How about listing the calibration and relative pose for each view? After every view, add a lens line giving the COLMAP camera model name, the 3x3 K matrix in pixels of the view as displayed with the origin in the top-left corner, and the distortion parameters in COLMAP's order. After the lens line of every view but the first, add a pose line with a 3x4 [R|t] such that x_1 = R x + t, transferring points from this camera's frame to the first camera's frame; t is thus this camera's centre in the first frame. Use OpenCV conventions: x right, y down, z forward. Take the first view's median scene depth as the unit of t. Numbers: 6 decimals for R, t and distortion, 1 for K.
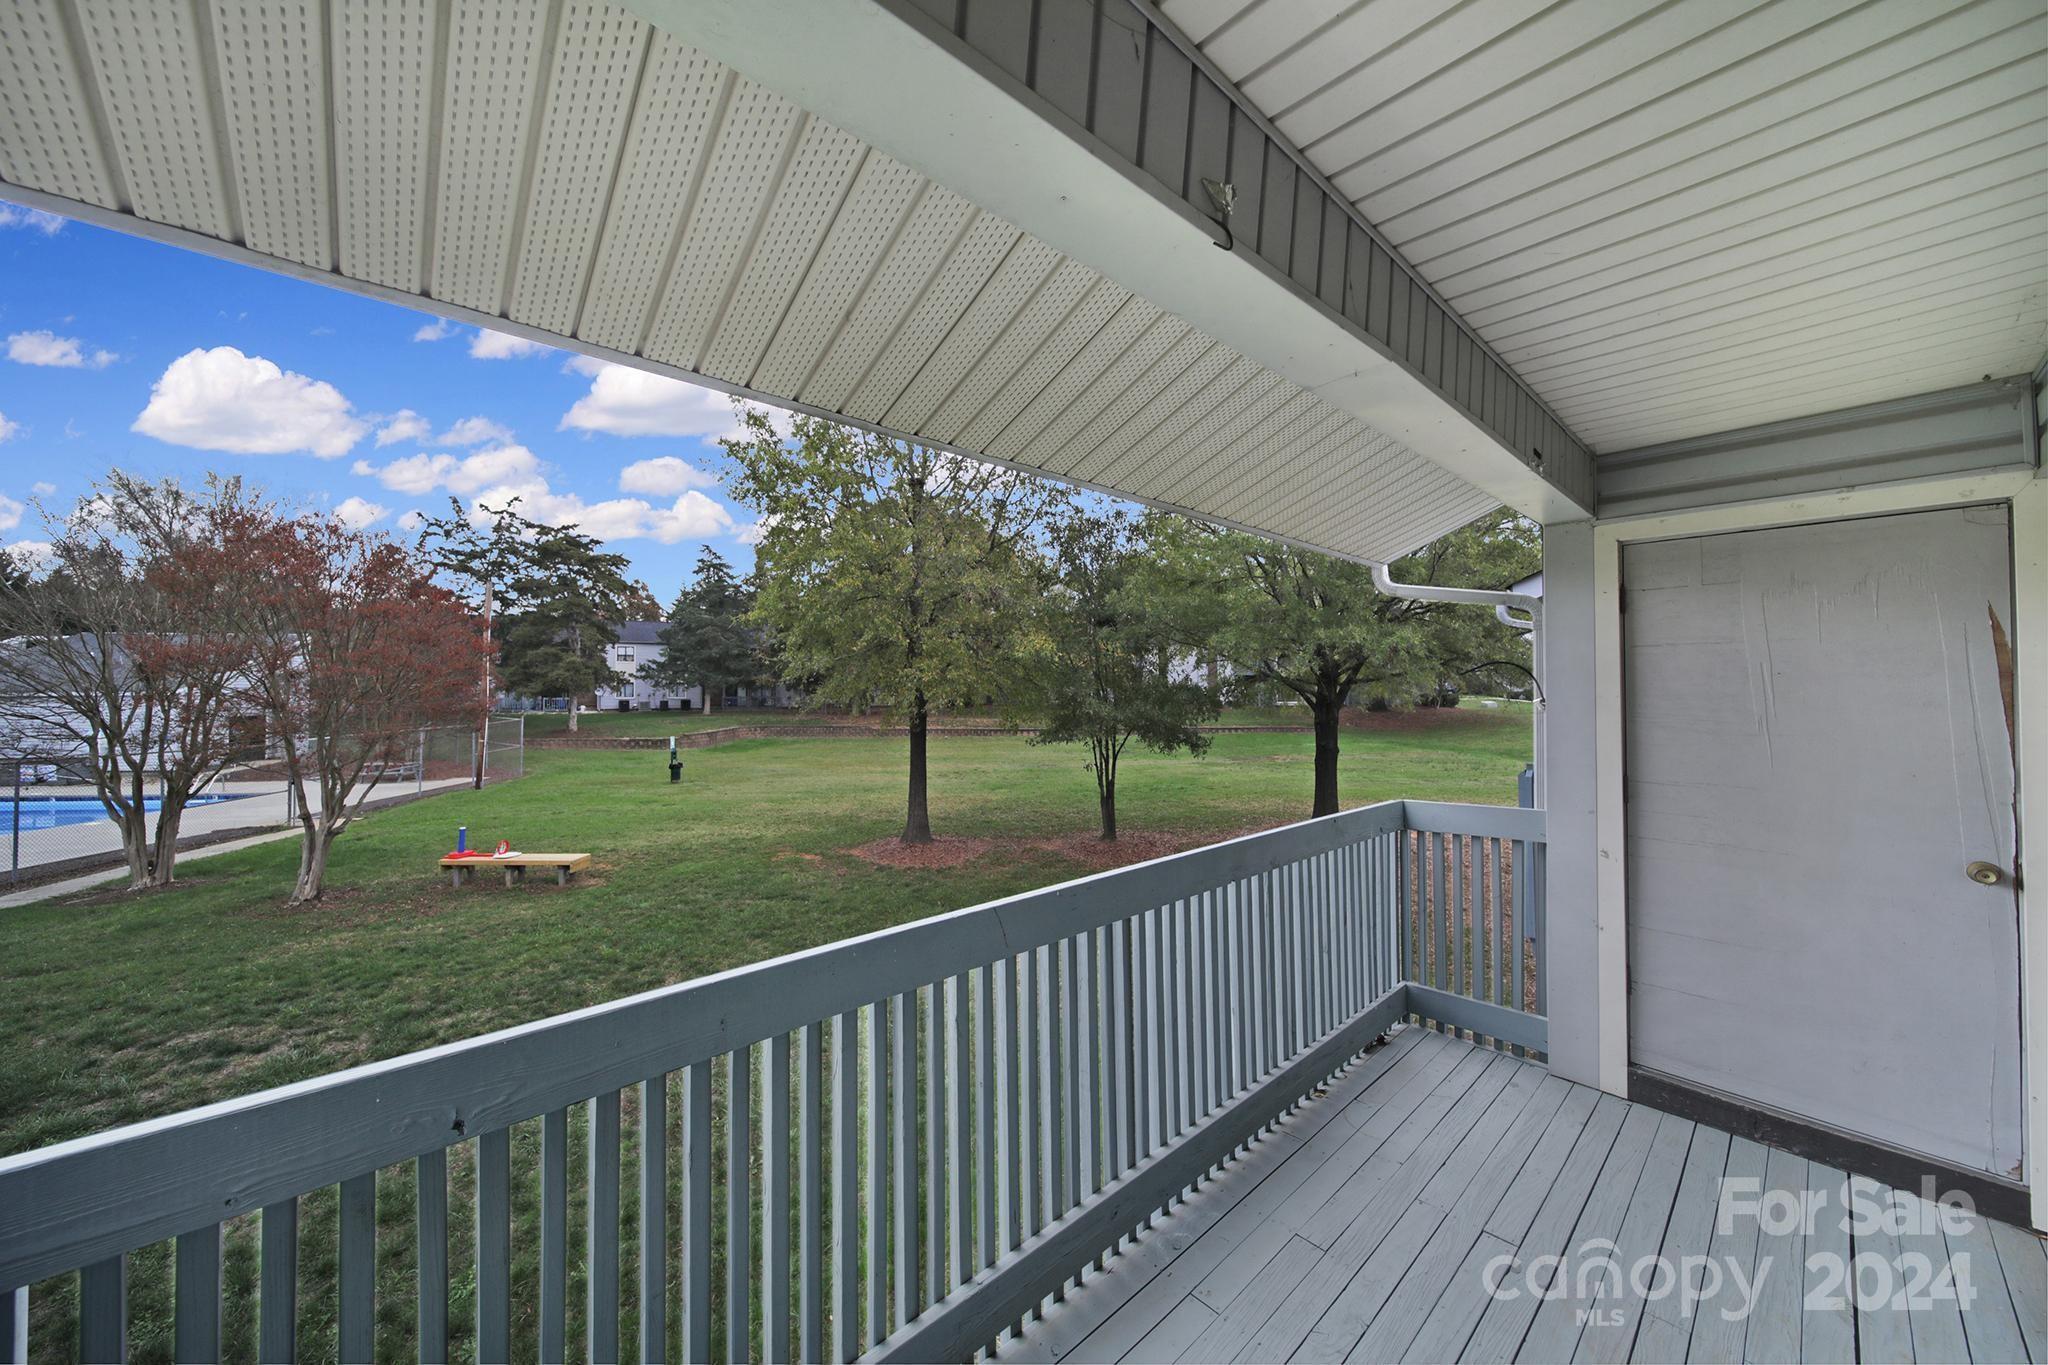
lens RADIAL K [[719.3, 0, 1024.6], [0, 719.3, 673.6], [0, 0, 1]] dist [0.001351, -0.001825]
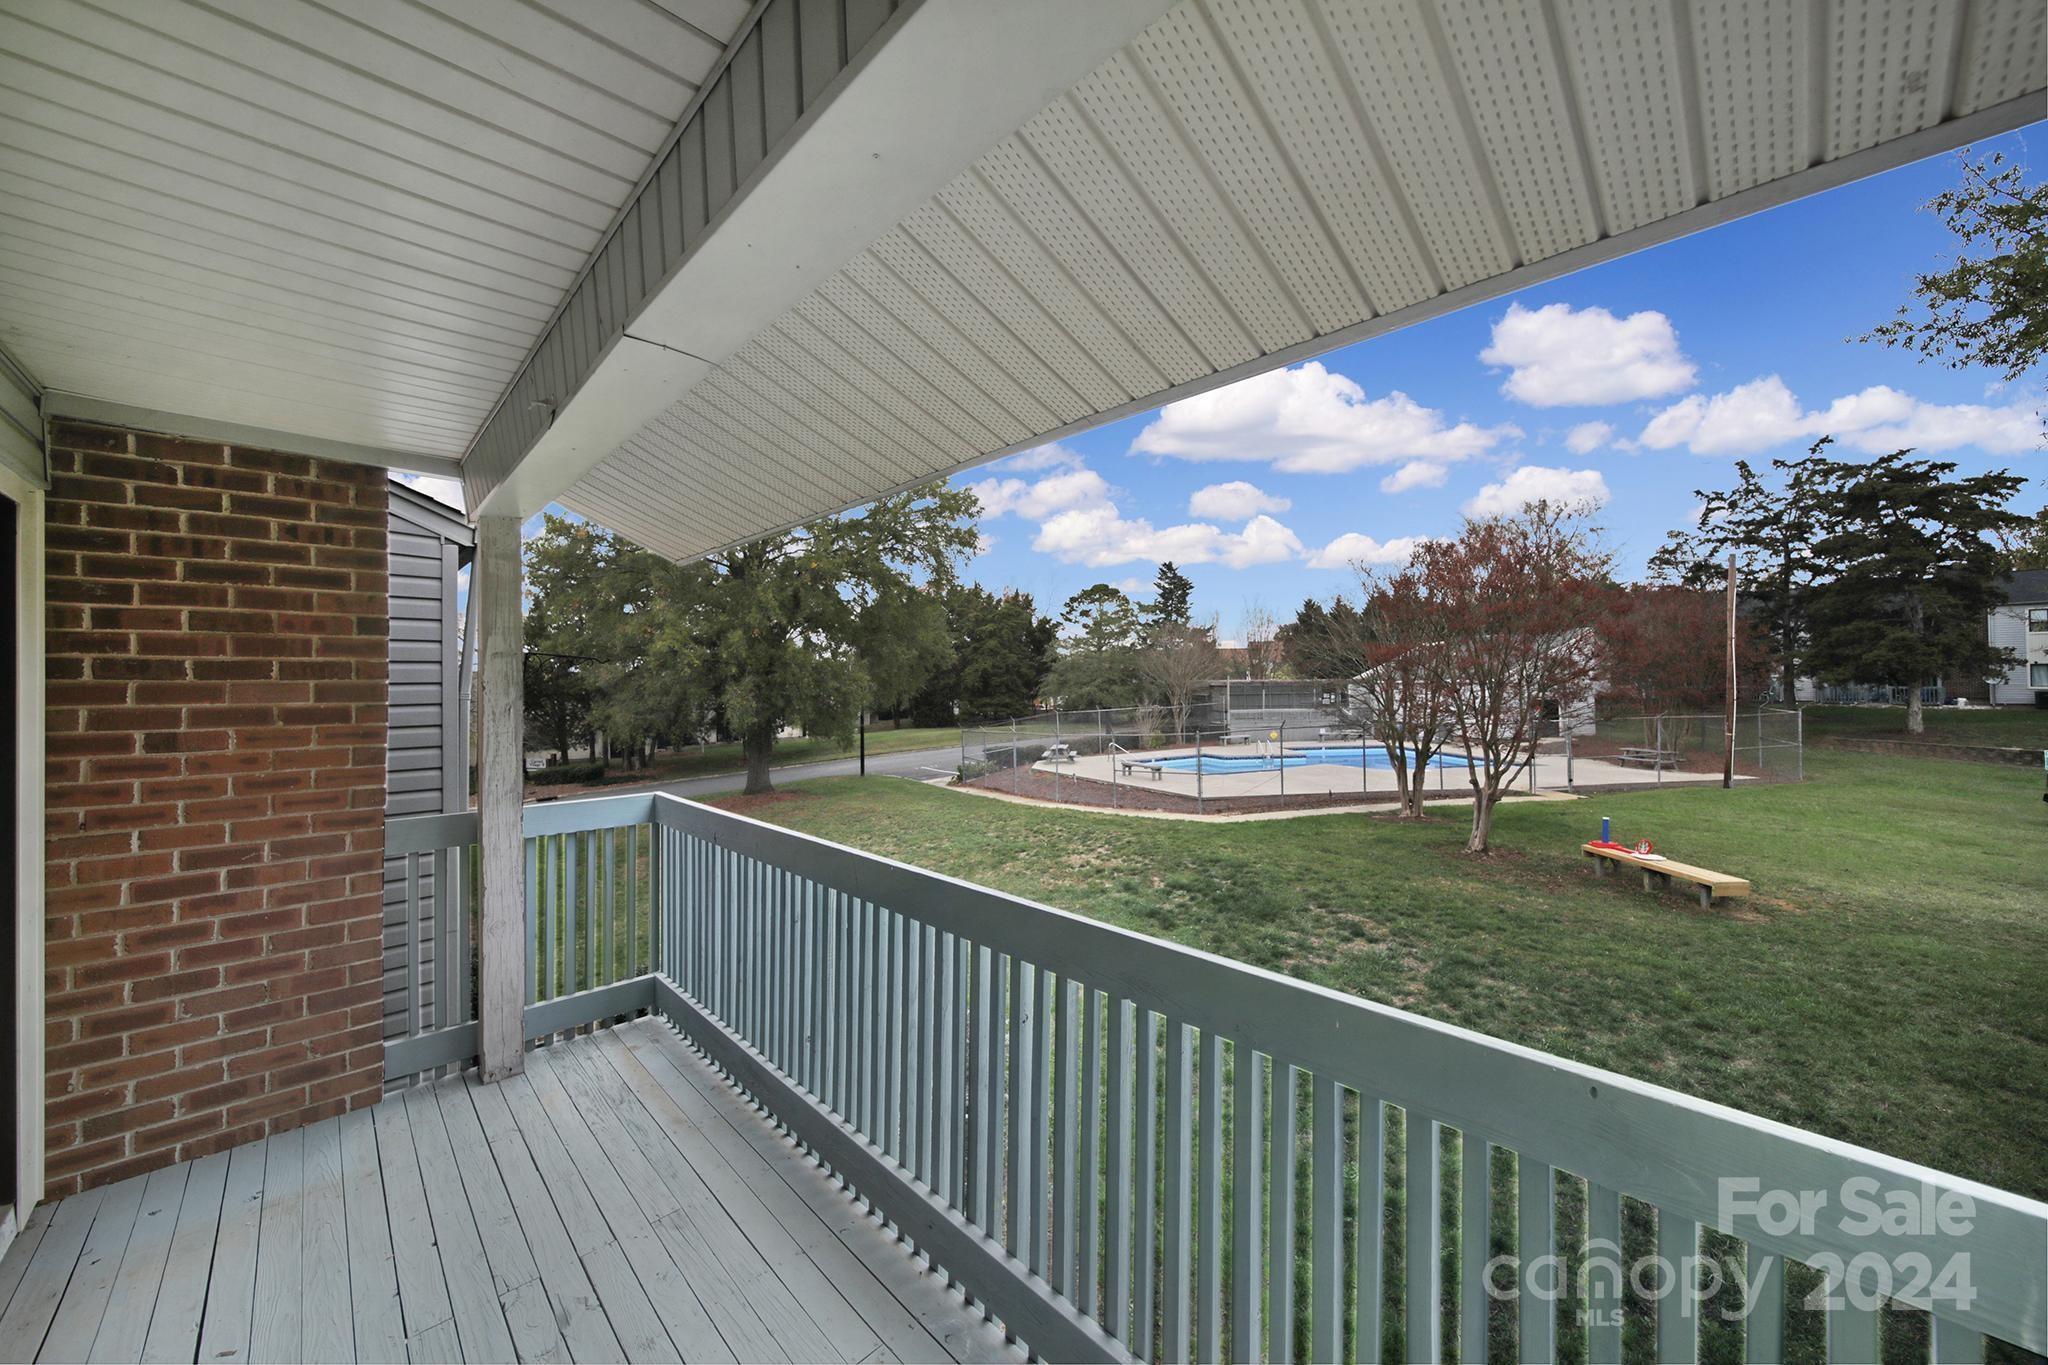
lens RADIAL K [[719.3, 0, 1024.6], [0, 719.3, 673.6], [0, 0, 1]] dist [0.001351, -0.001825]
pose [[0.052338, -0.009111, -0.998588, 0.196684], [0.027644, 0.999588, -0.007671, 0.002553], [0.998247, -0.027203, 0.052568, 0.192739]]
